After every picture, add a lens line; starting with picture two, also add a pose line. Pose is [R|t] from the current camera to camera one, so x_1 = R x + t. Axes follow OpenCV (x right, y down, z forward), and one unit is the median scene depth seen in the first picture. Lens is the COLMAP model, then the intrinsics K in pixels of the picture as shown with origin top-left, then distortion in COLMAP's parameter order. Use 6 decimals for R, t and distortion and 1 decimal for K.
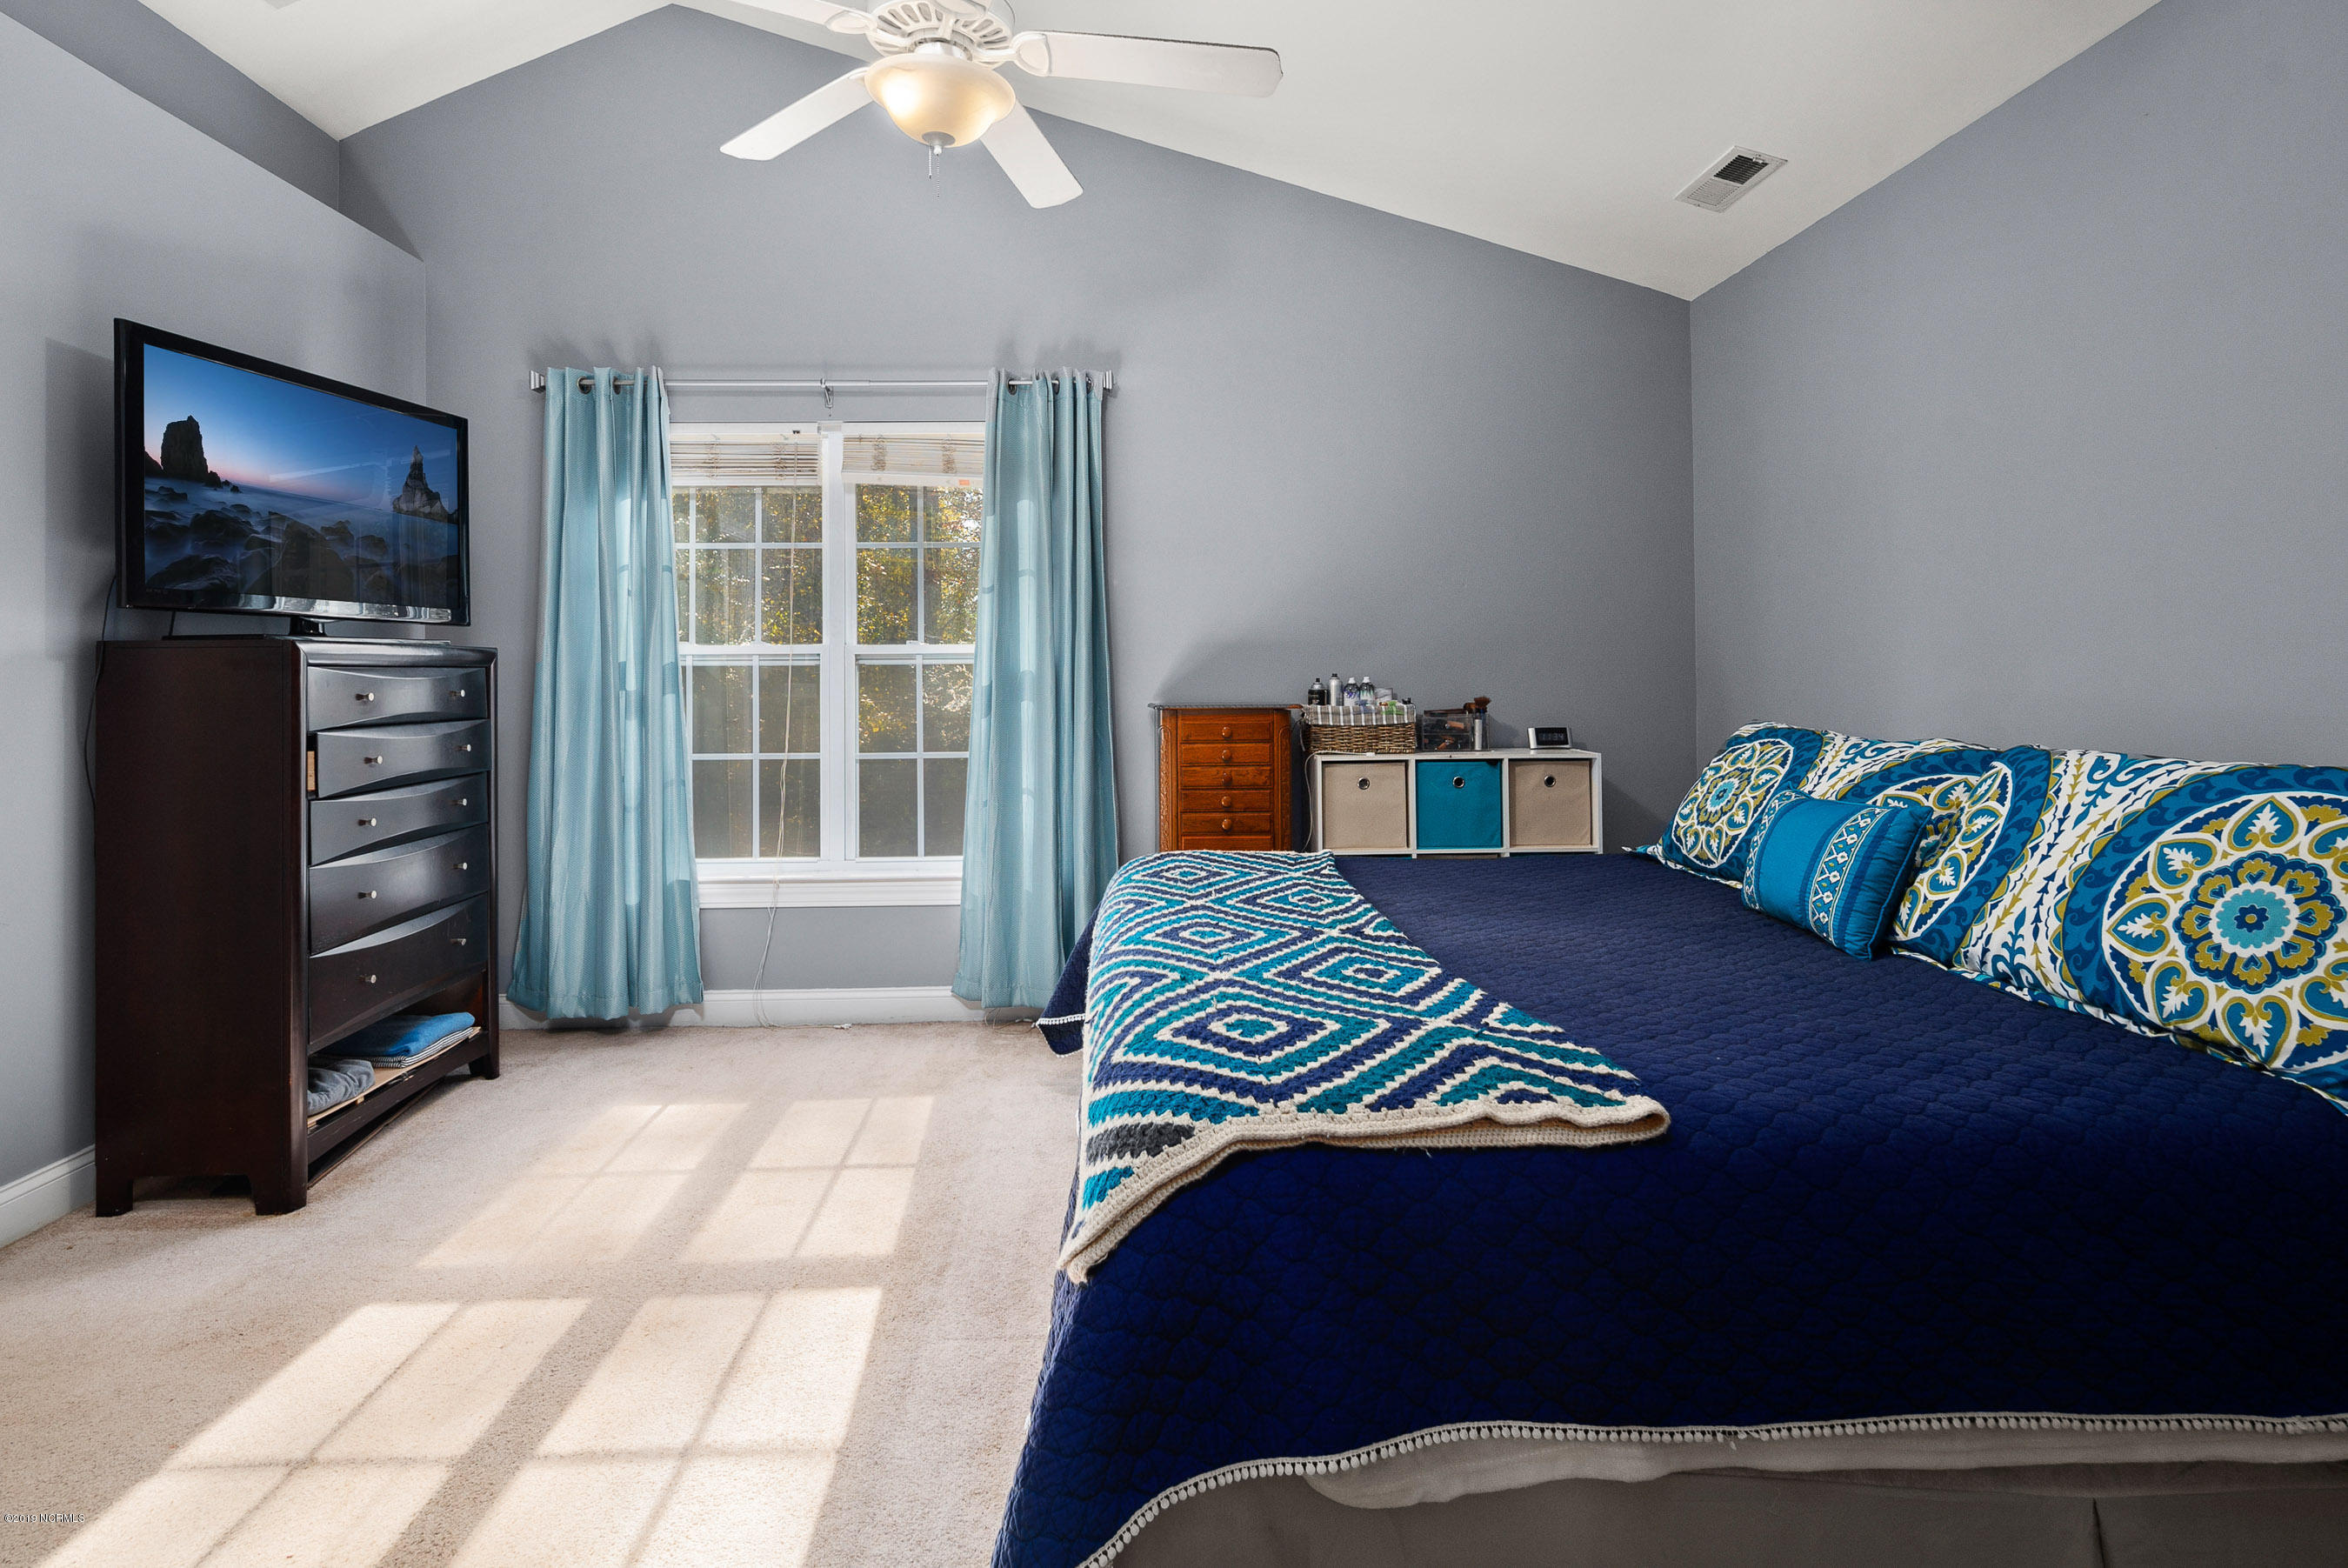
lens RADIAL K [[1208.0, 0, 1168.0], [0, 1208.0, 688.7], [0, 0, 1]] dist [0.001191, -0.001435]
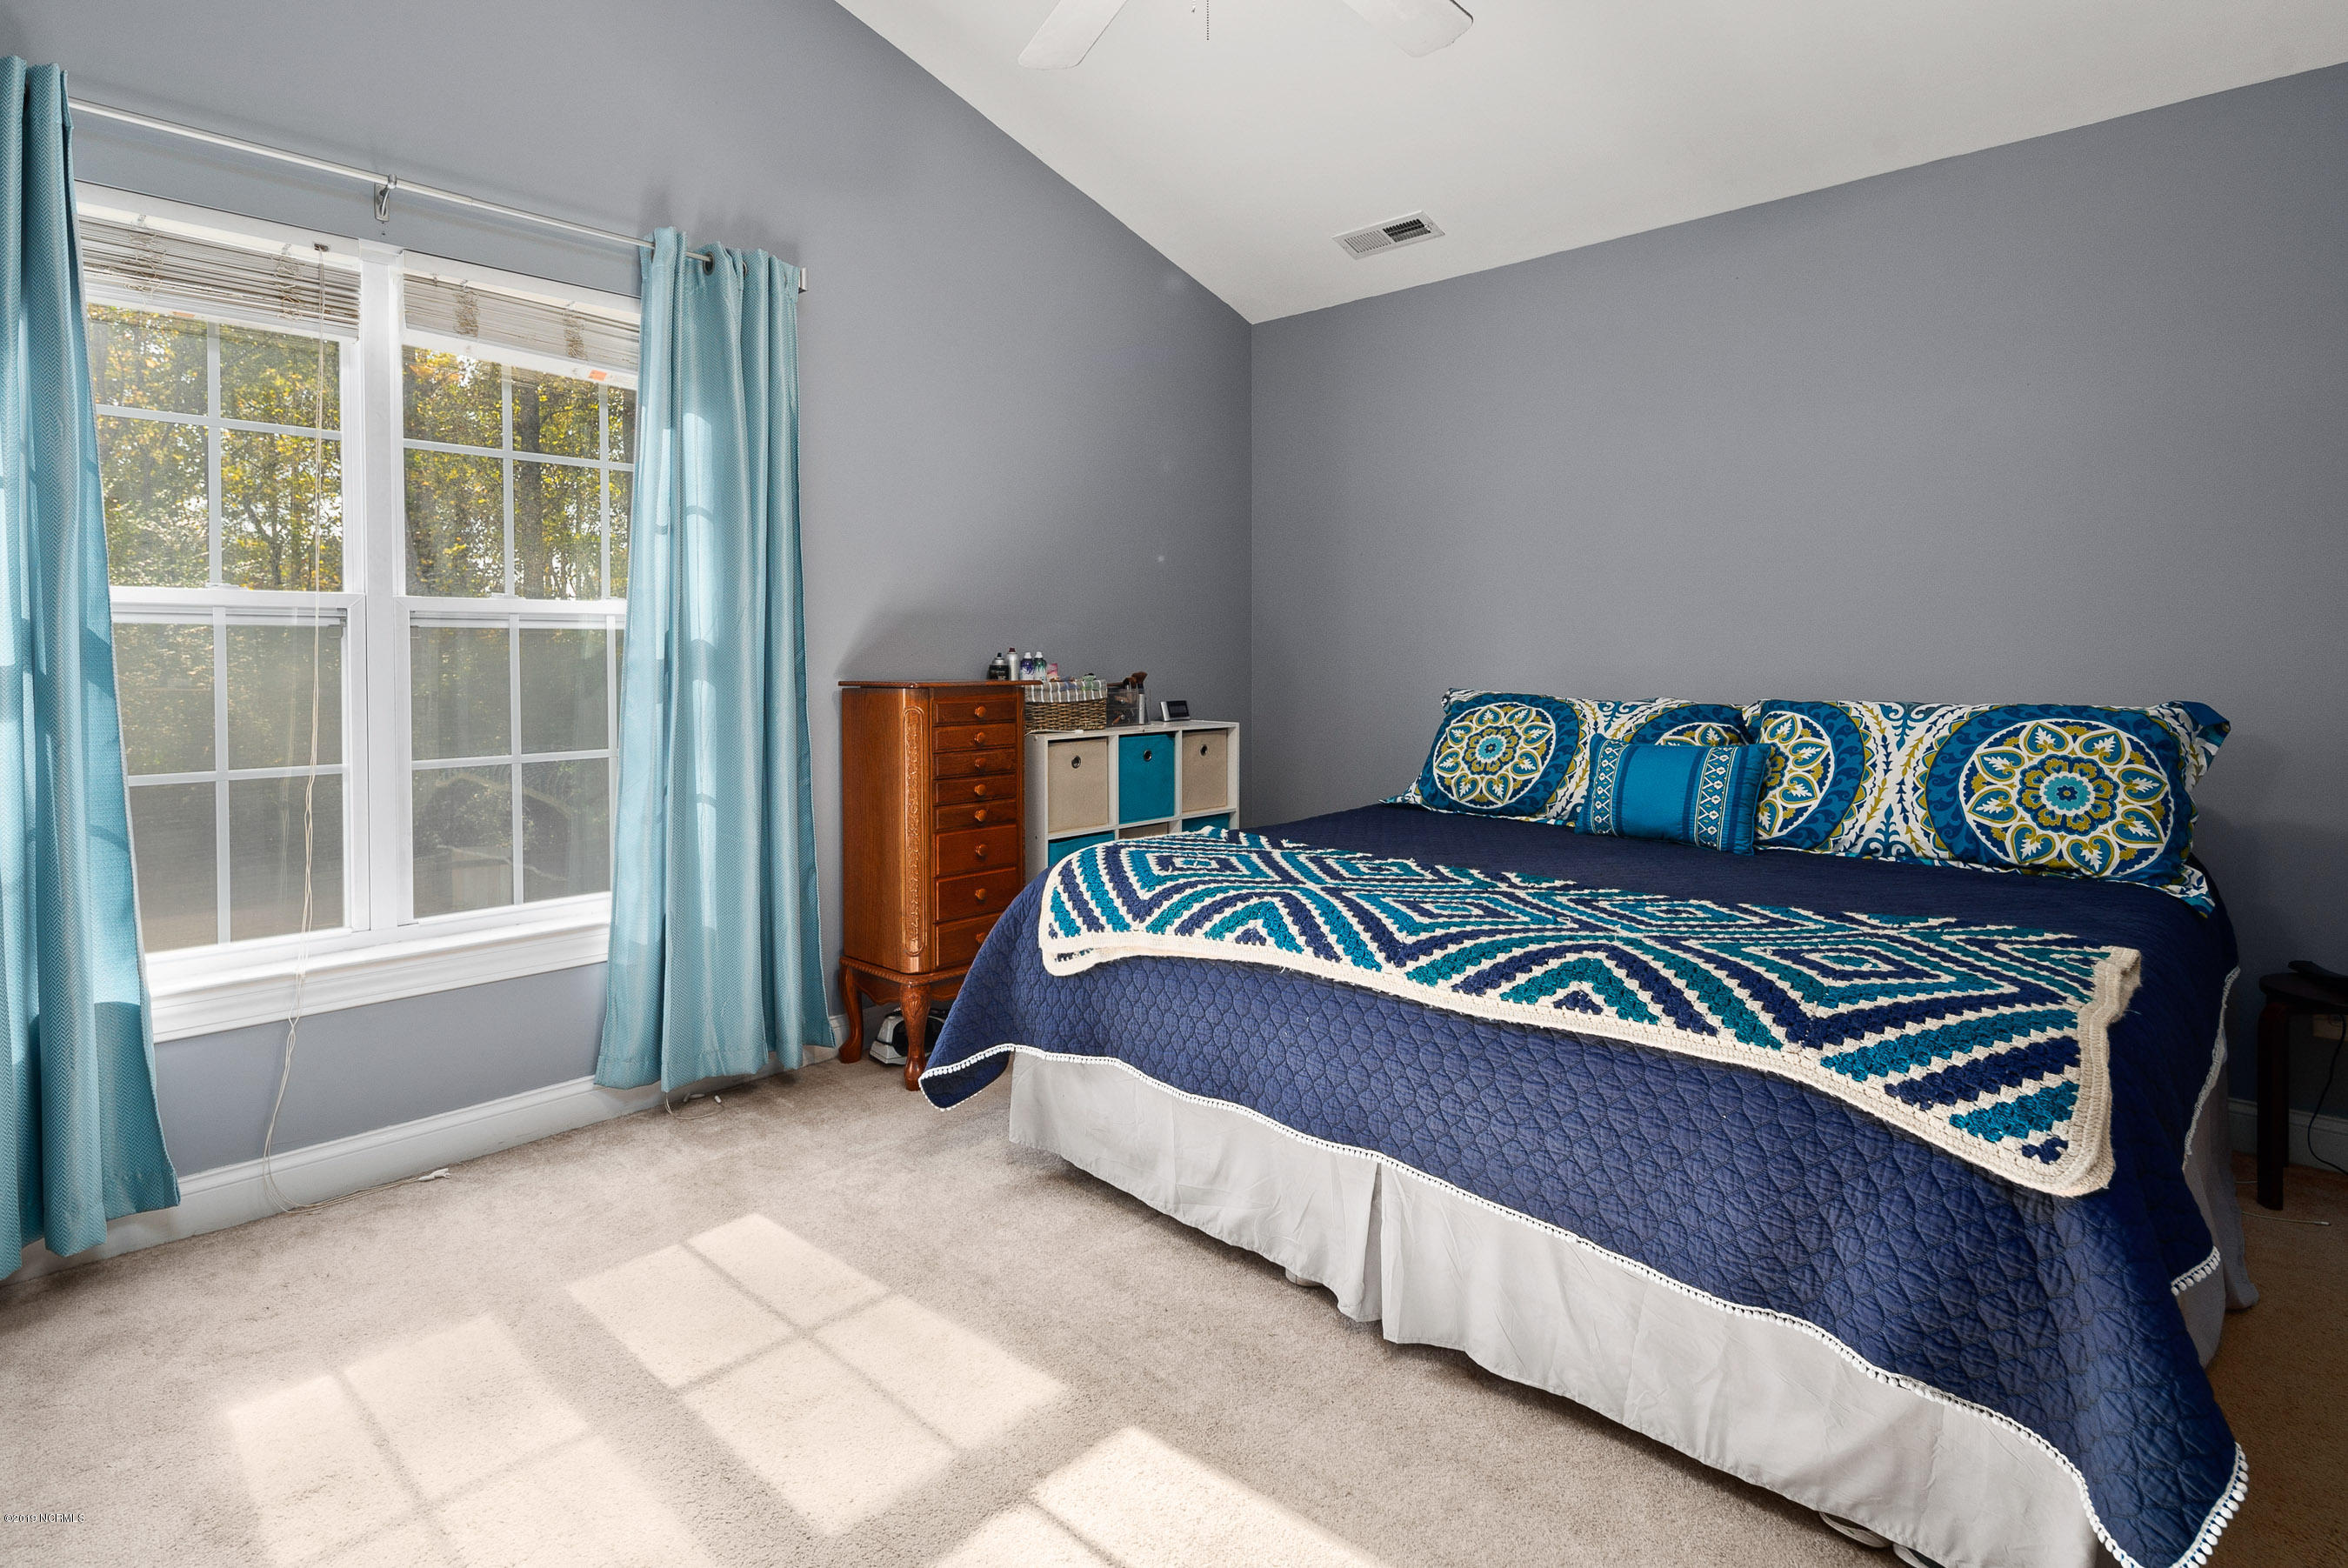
lens RADIAL K [[1190.3, 0, 1167.0], [0, 1190.3, 709.4], [0, 0, 1]] dist [-0.000412, -0.001057]
pose [[0.709862, -0.025711, 0.703871, -0.823098], [0.002687, 0.999425, 0.033797, 0.008006], [-0.704336, -0.022100, 0.709523, 0.489853]]
